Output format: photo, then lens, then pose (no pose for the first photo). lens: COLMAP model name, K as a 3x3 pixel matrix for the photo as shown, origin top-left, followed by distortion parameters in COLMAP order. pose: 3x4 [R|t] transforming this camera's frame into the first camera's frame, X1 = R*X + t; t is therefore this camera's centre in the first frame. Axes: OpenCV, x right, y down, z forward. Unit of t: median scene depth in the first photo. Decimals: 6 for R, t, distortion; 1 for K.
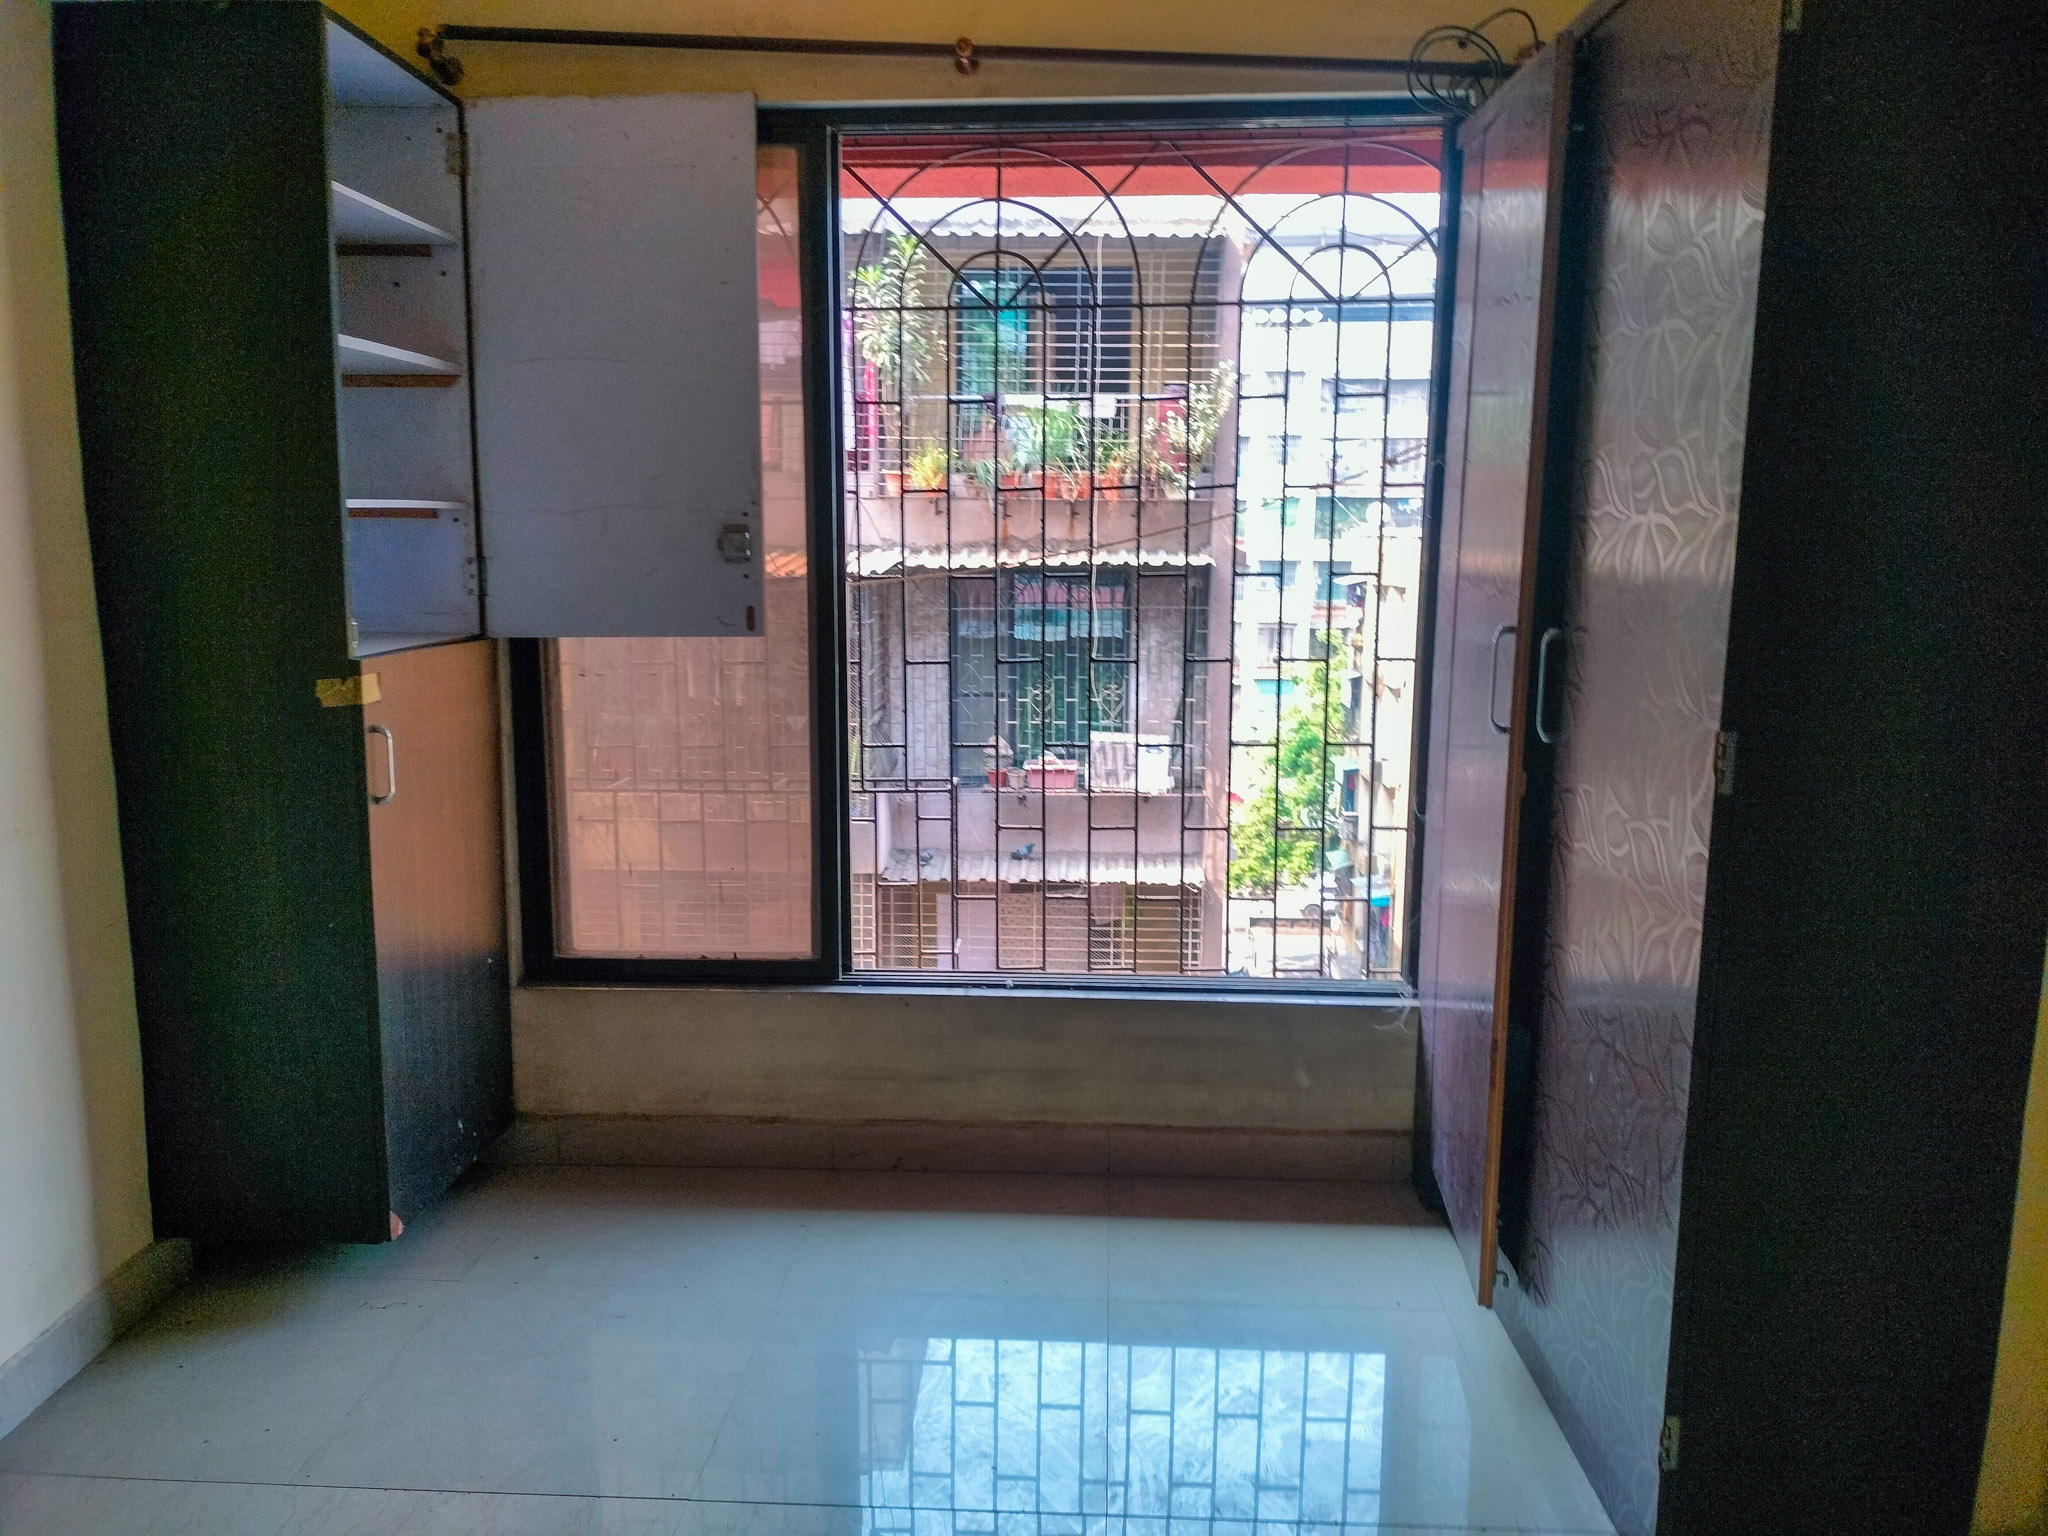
lens RADIAL K [[1494.6, 0, 1027.5], [0, 1494.6, 755.0], [0, 0, 1]] dist [0.006114, -0.022889]
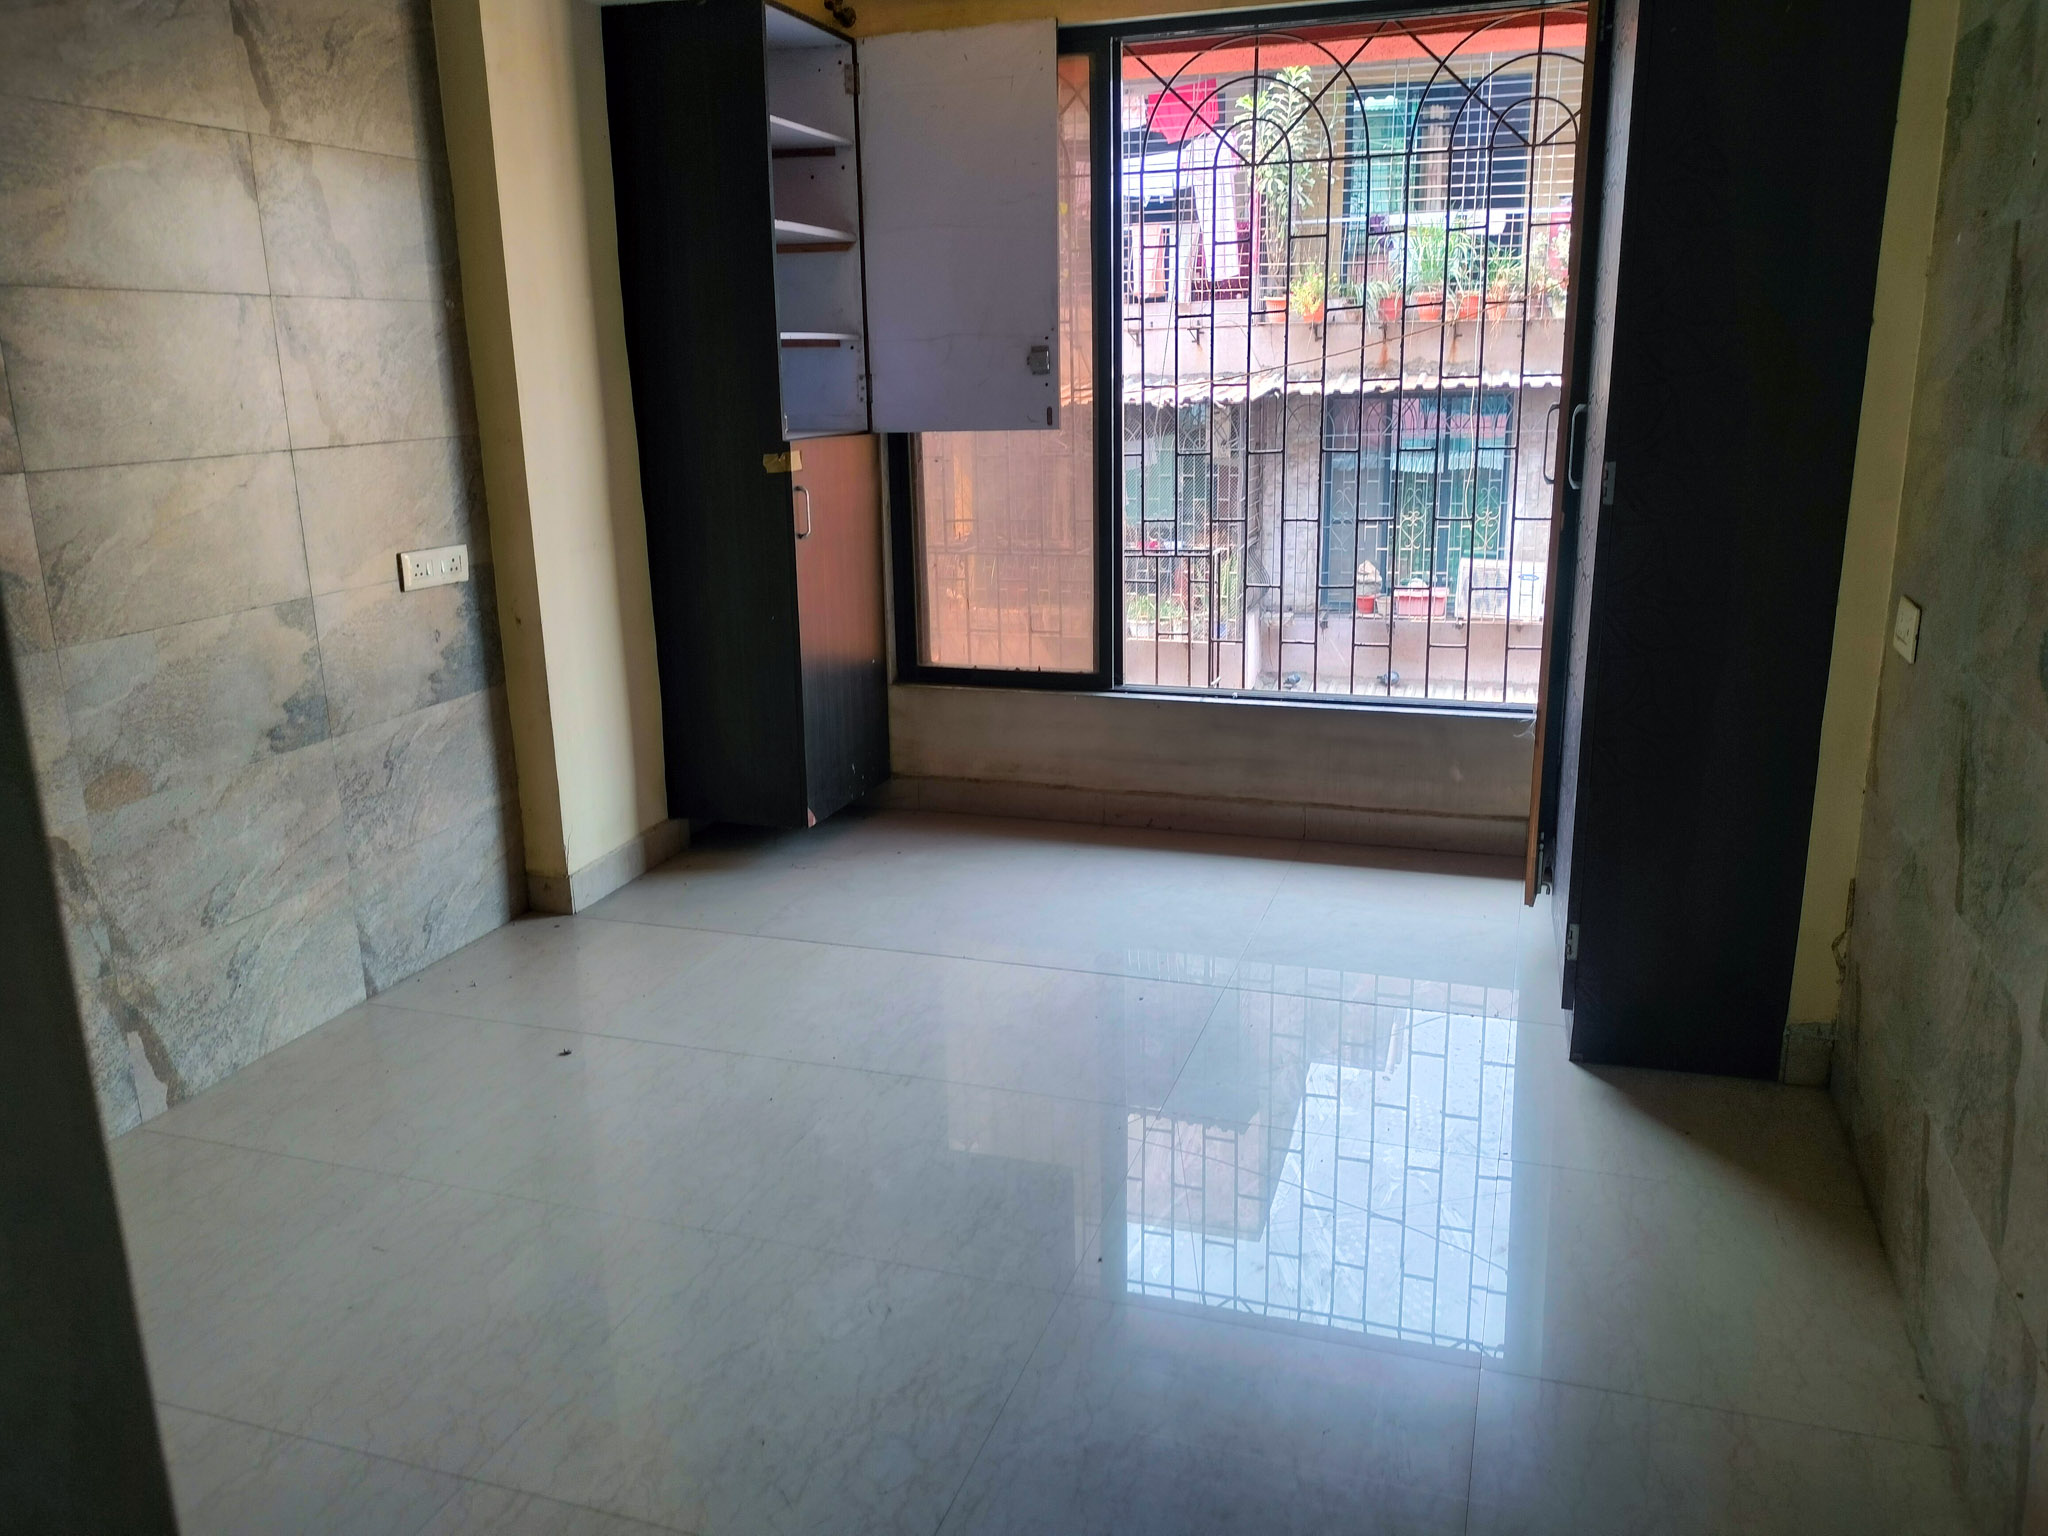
lens RADIAL K [[1572.6, 0, 1034.3], [0, 1572.6, 801.1], [0, 0, 1]] dist [0.074443, -0.090515]
pose [[0.962722, 0.053794, -0.265091, 0.199292], [-0.021862, 0.992294, 0.121965, 0.080796], [0.269609, -0.111623, 0.956479, -0.426146]]
